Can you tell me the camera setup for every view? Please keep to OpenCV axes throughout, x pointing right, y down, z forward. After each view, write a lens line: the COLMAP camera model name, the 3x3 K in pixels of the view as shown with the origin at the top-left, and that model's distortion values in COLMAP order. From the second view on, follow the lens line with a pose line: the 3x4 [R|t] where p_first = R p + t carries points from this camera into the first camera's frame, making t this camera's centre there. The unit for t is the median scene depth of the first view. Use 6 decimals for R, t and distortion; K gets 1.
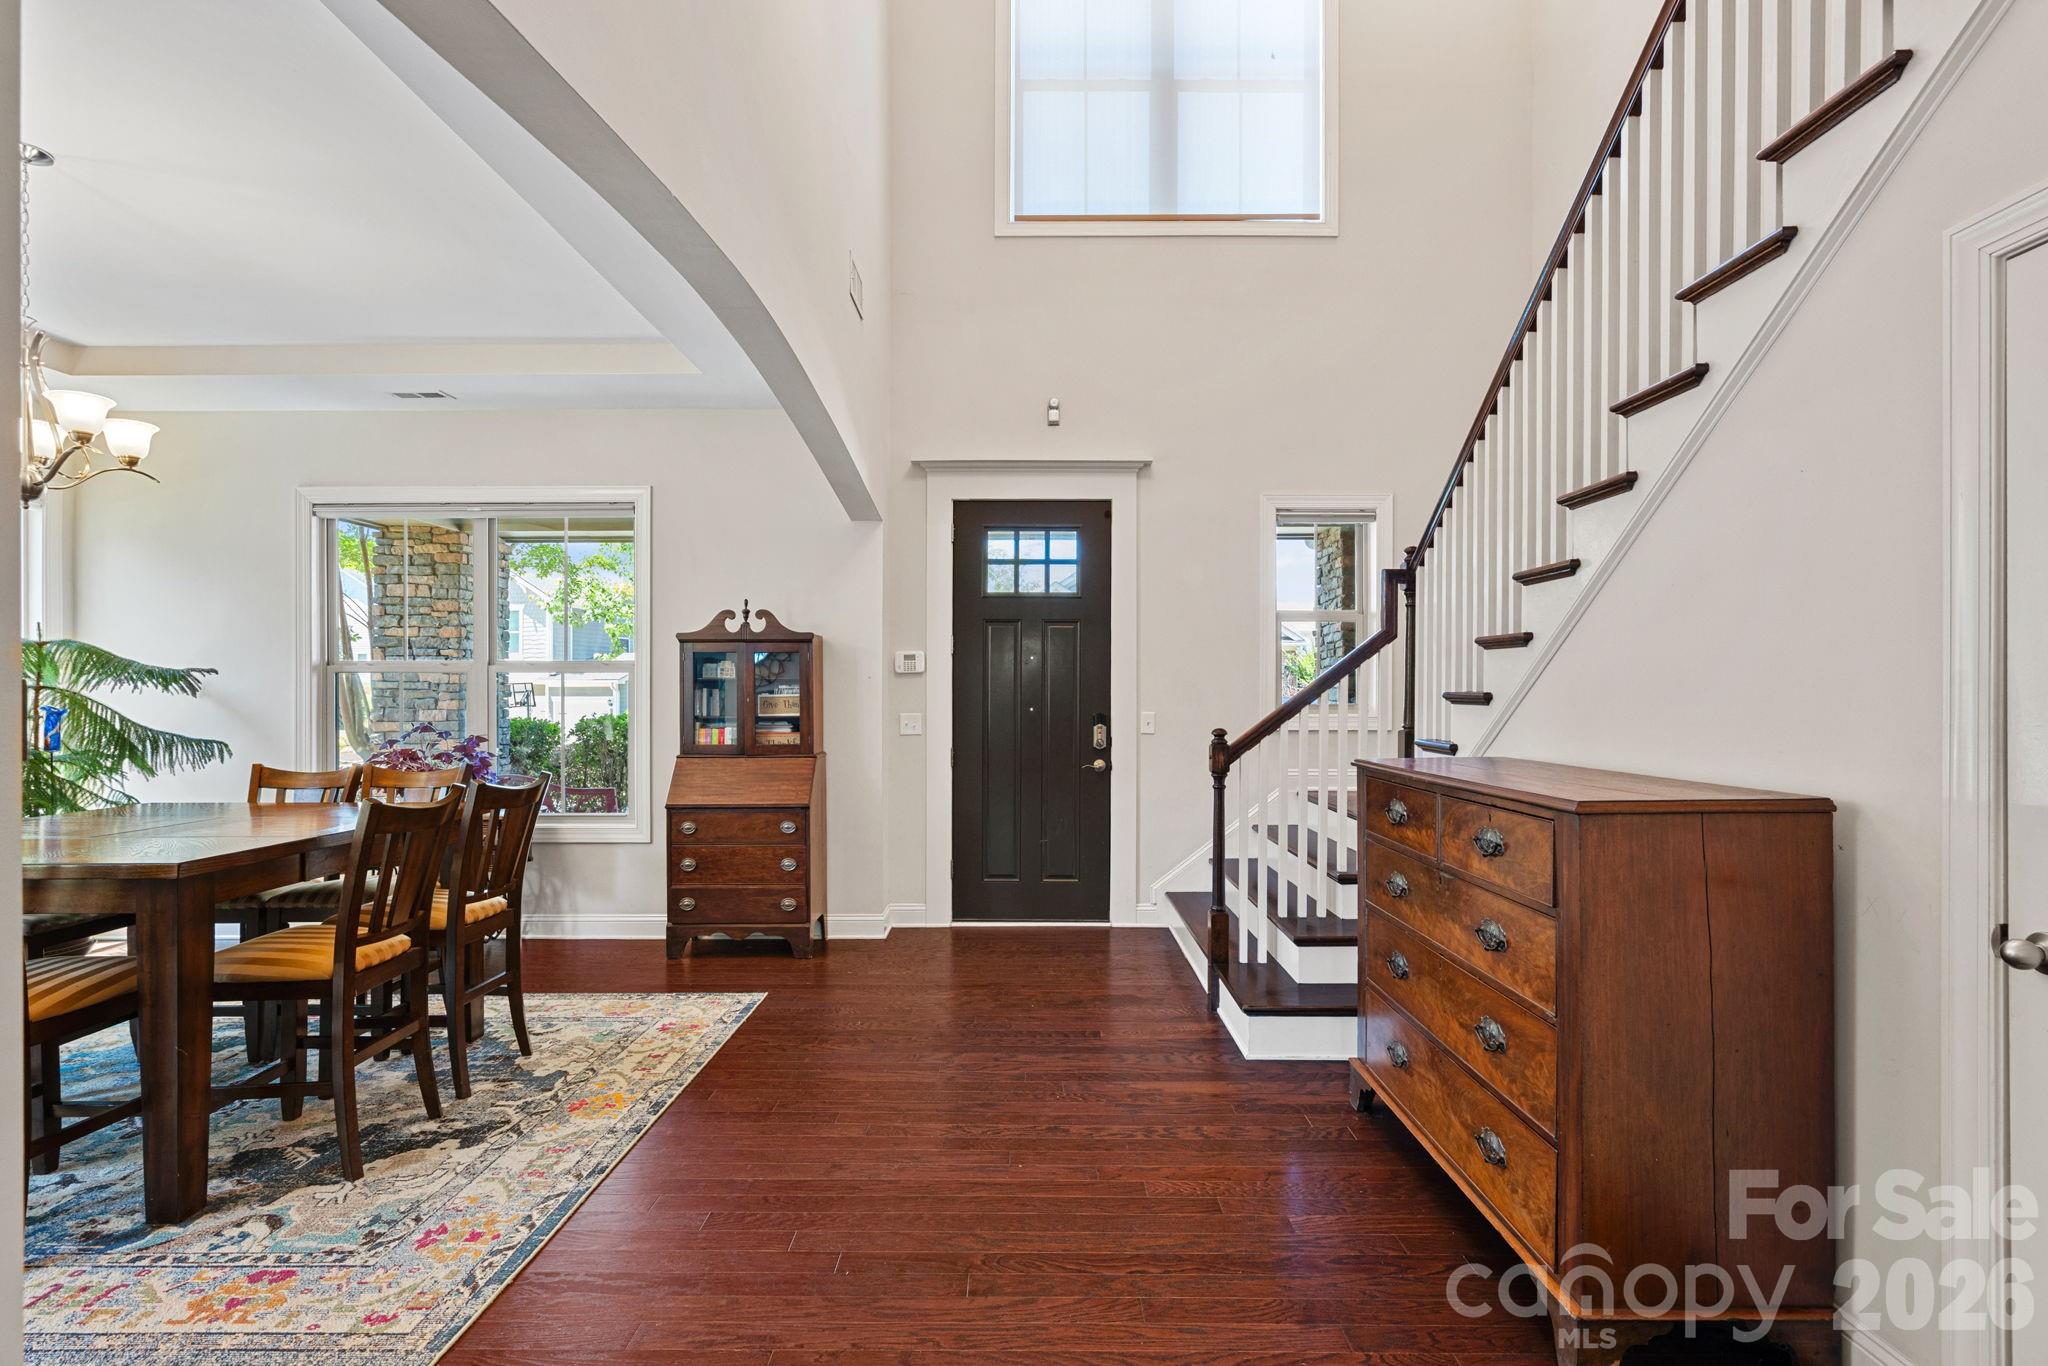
lens RADIAL K [[936.5, 0, 1019.9], [0, 936.5, 697.2], [0, 0, 1]] dist [-0.003774, 0.000382]
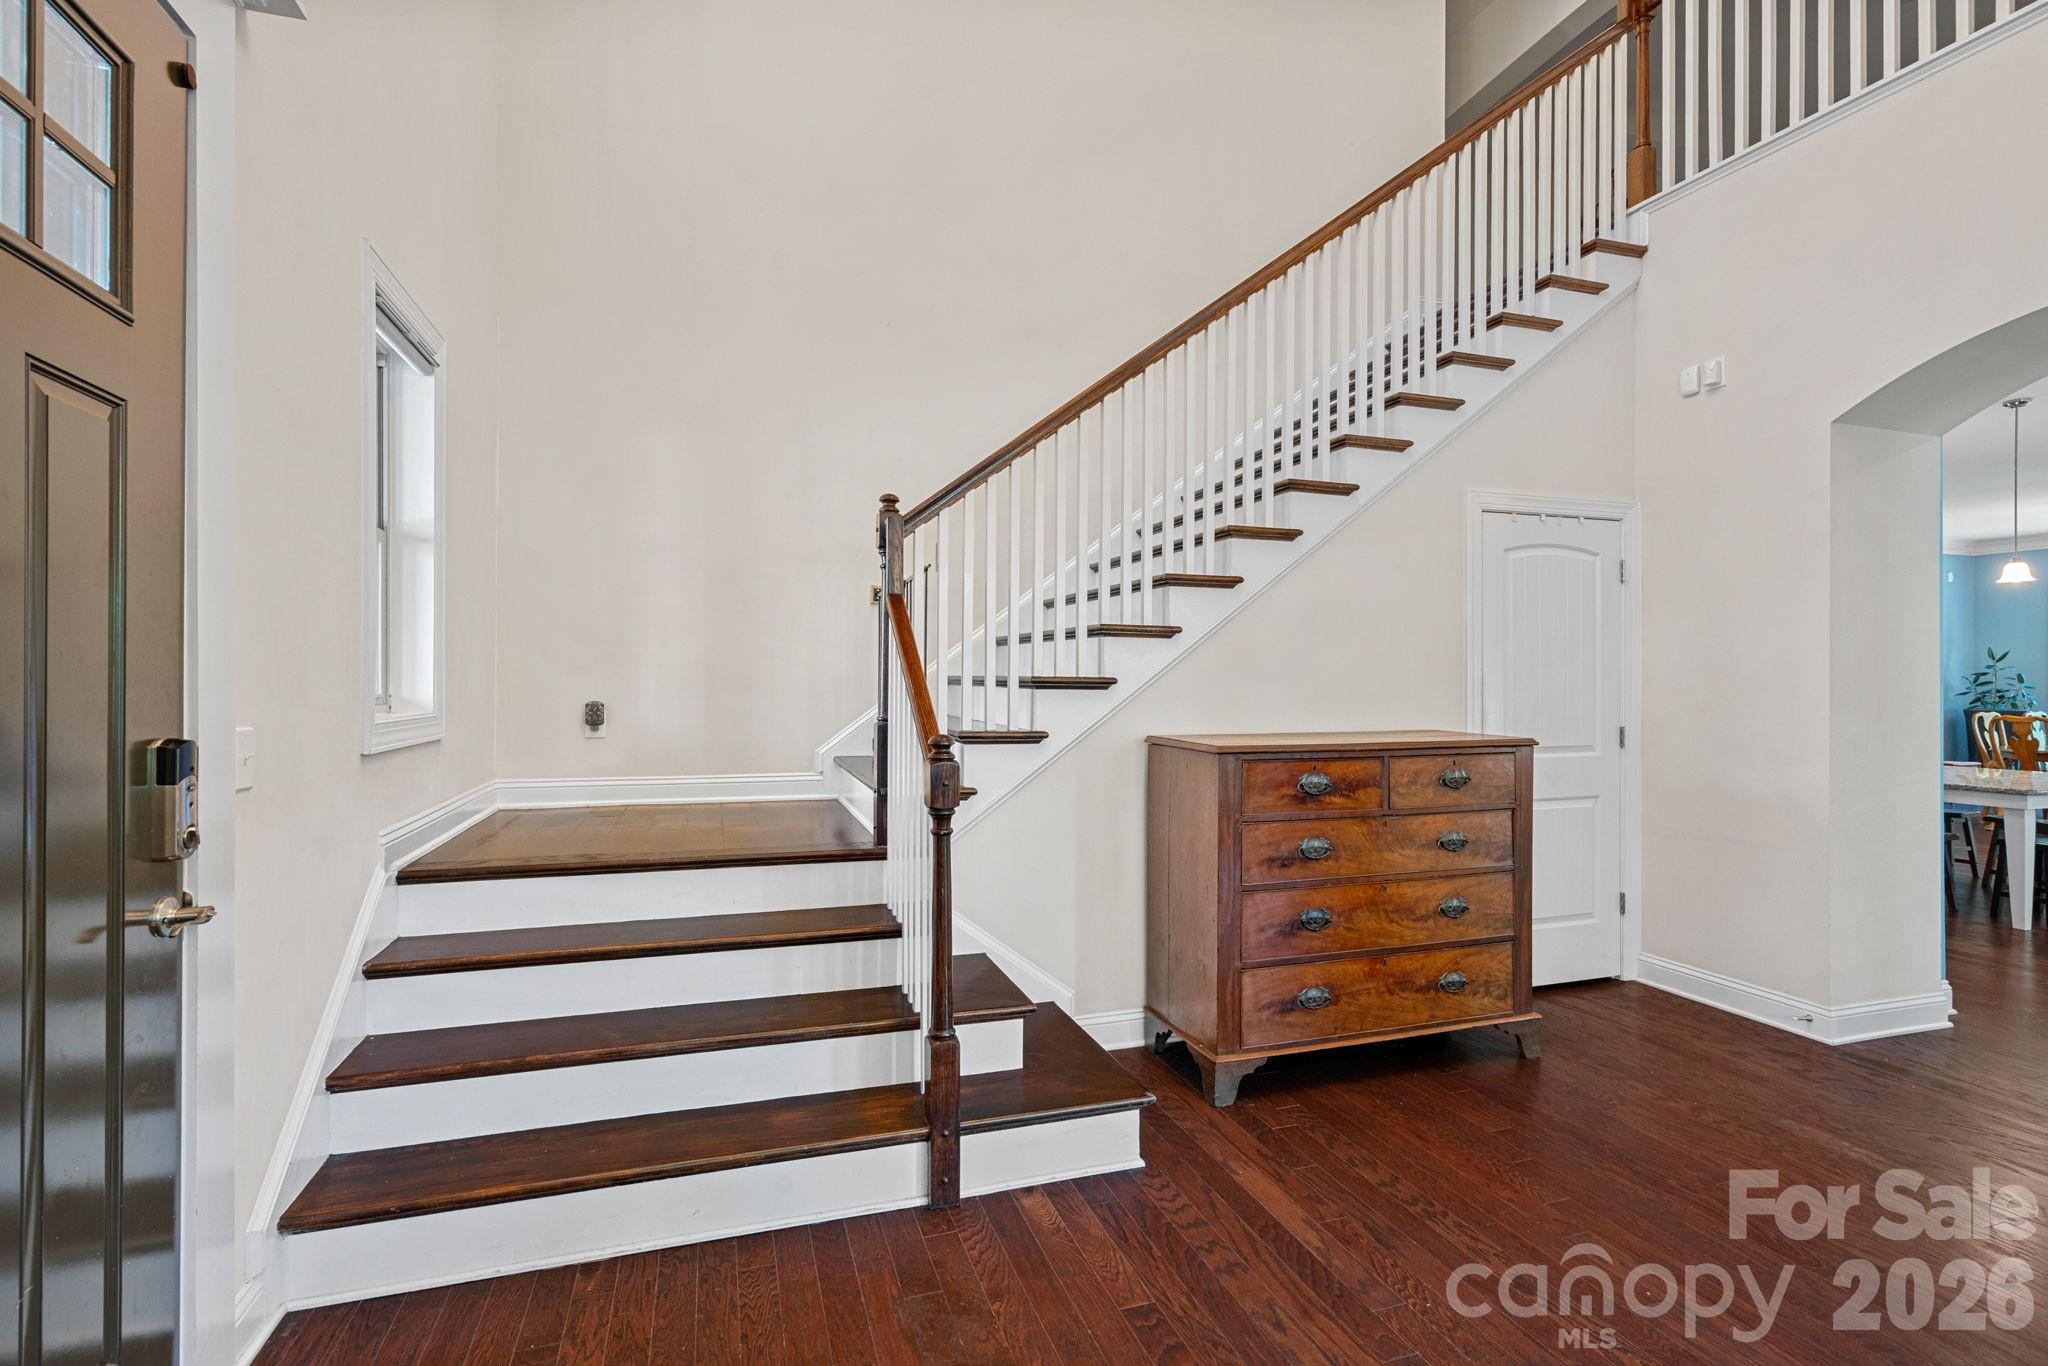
lens RADIAL K [[938.3, 0, 1053.7], [0, 938.3, 680.7], [0, 0, 1]] dist [-0.000616, 0.000156]
pose [[-0.328790, 0.000159, 0.944403, -0.376530], [0.001899, 0.999998, 0.000493, -0.001916], [-0.944401, 0.001956, -0.328790, 1.121077]]
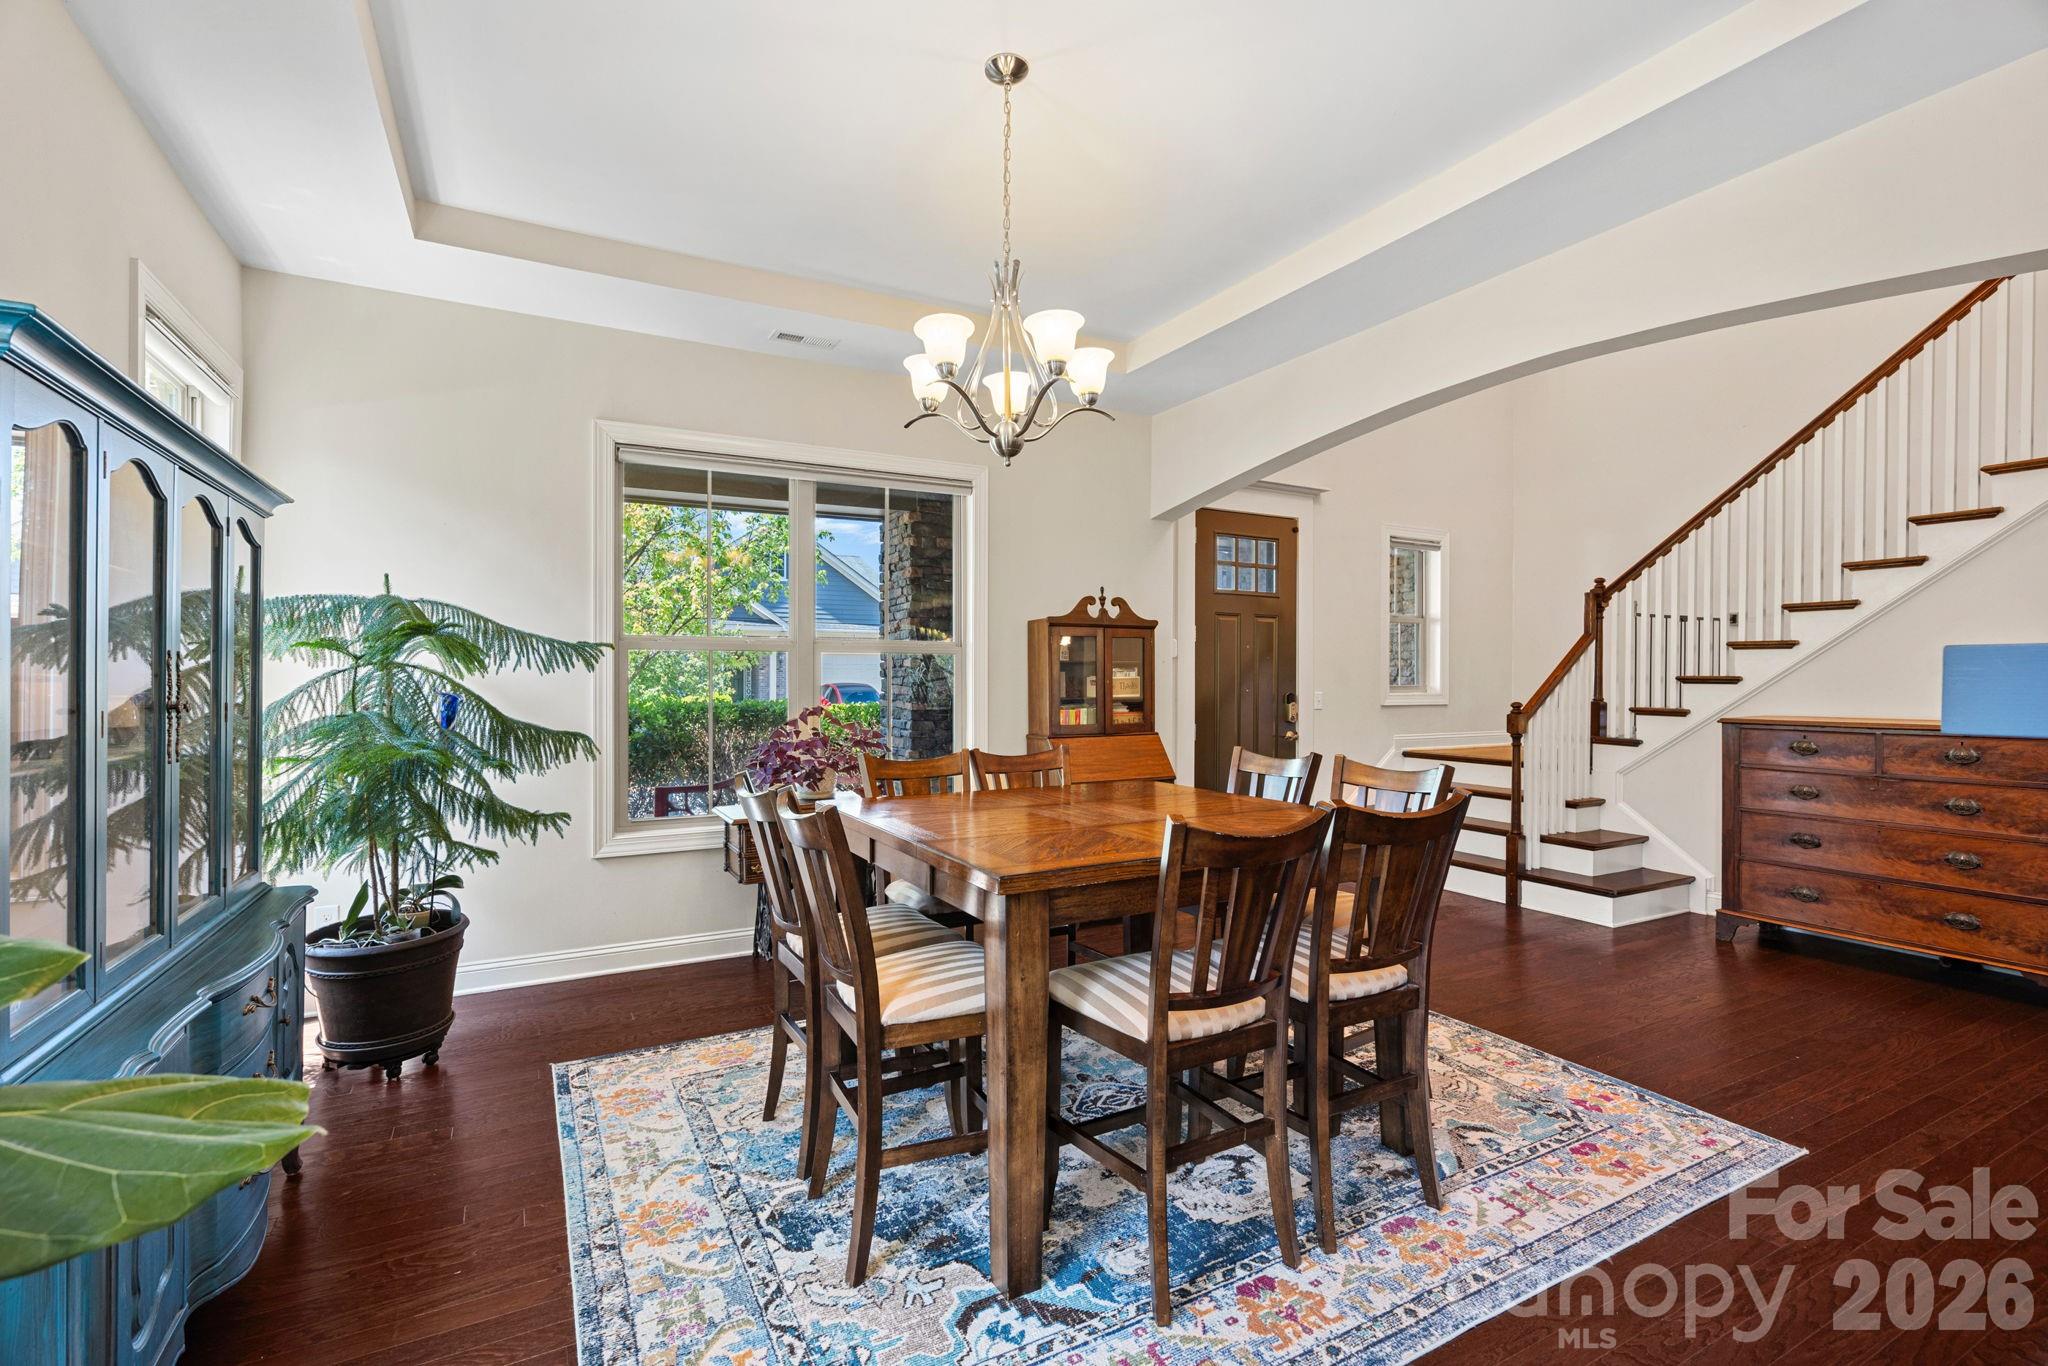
lens RADIAL K [[928.1, 0, 1013.4], [0, 928.1, 681.0], [0, 0, 1]] dist [-0.001969, 0.000163]
pose [[0.879197, 0.001772, 0.476454, -1.076453], [-0.000267, 0.999995, -0.003226, 0.006621], [-0.476458, 0.002709, 0.879193, 0.152420]]
